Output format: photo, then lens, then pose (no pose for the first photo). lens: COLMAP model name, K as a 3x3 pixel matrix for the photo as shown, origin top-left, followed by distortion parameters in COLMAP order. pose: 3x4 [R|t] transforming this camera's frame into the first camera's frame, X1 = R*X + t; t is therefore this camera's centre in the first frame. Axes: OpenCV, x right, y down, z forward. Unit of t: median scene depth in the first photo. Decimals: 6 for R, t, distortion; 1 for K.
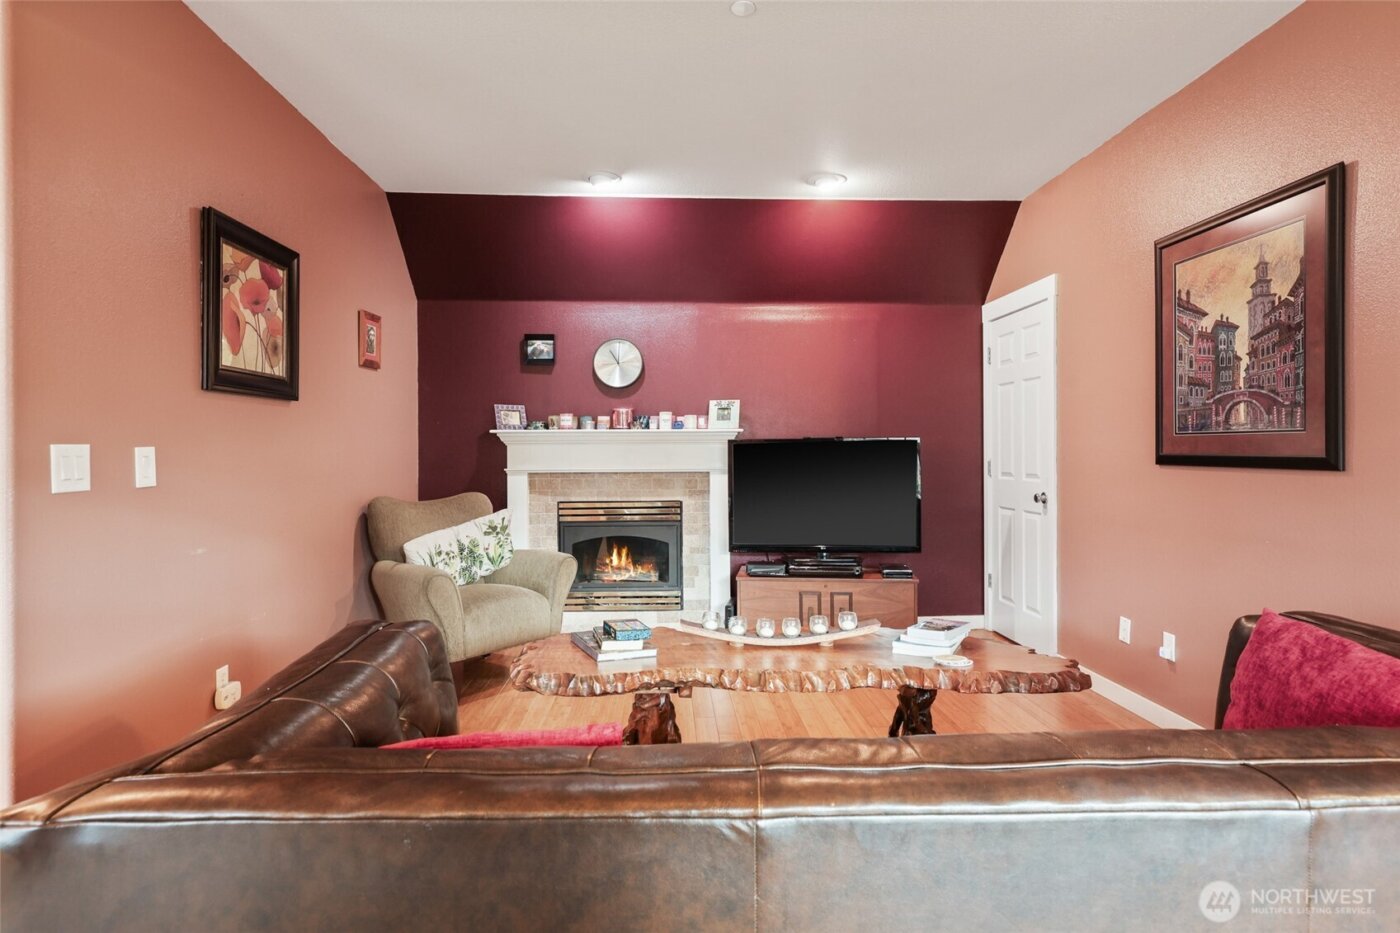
lens RADIAL K [[747.3, 0, 699.3], [0, 747.3, 458.7], [0, 0, 1]] dist [-0.000837, -0.002108]
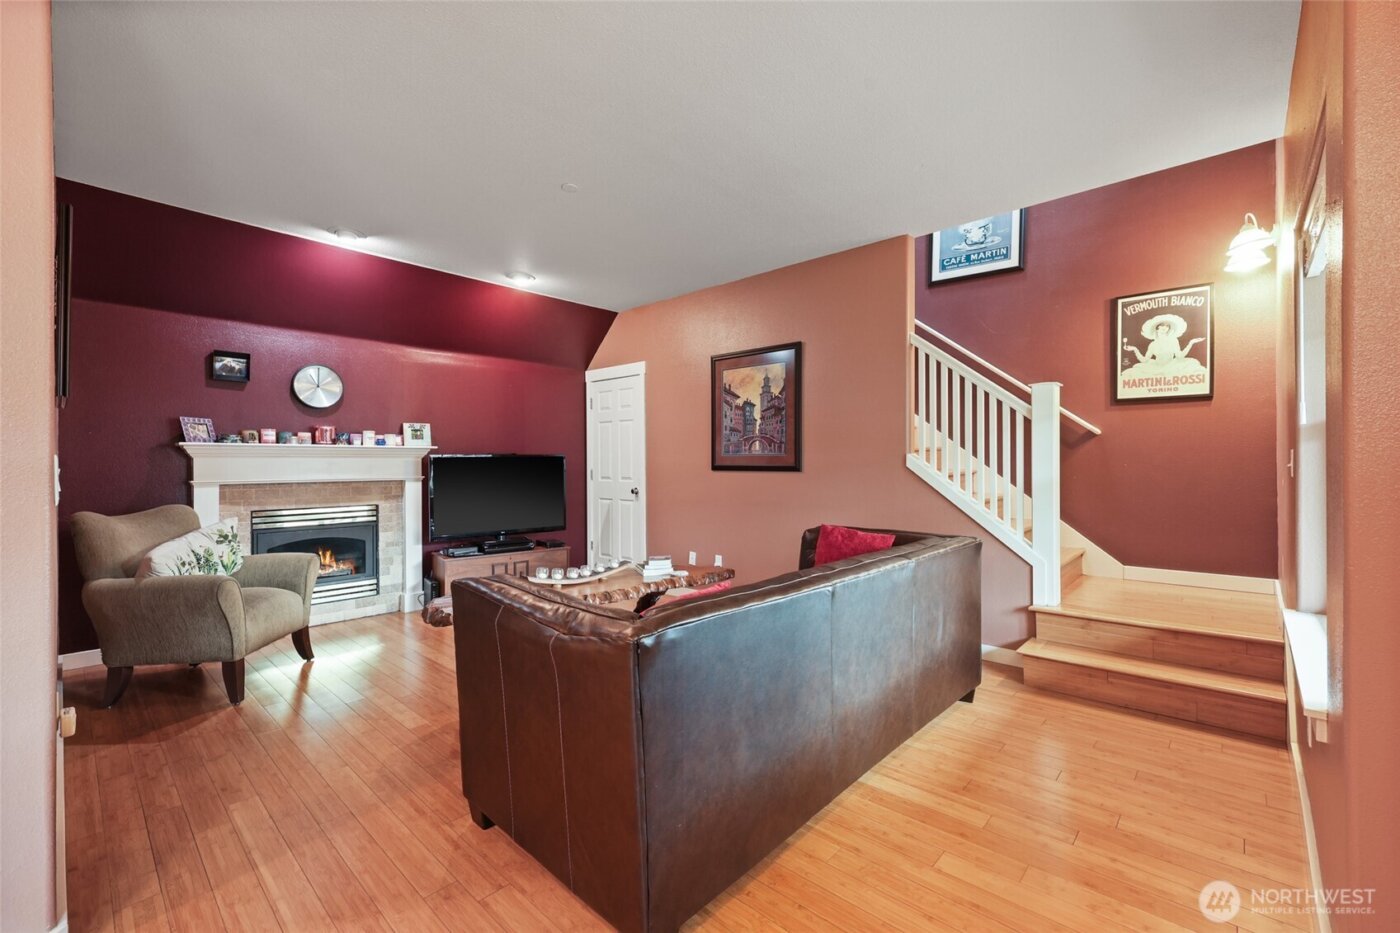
lens RADIAL K [[588.8, 0, 701.3], [0, 588.8, 468.3], [0, 0, 1]] dist [0.001883, -0.000163]
pose [[0.710331, -0.004889, 0.703850, -0.346877], [0.007883, 0.999968, -0.001009, 0.002693], [-0.703823, 0.006265, 0.710348, -0.053592]]
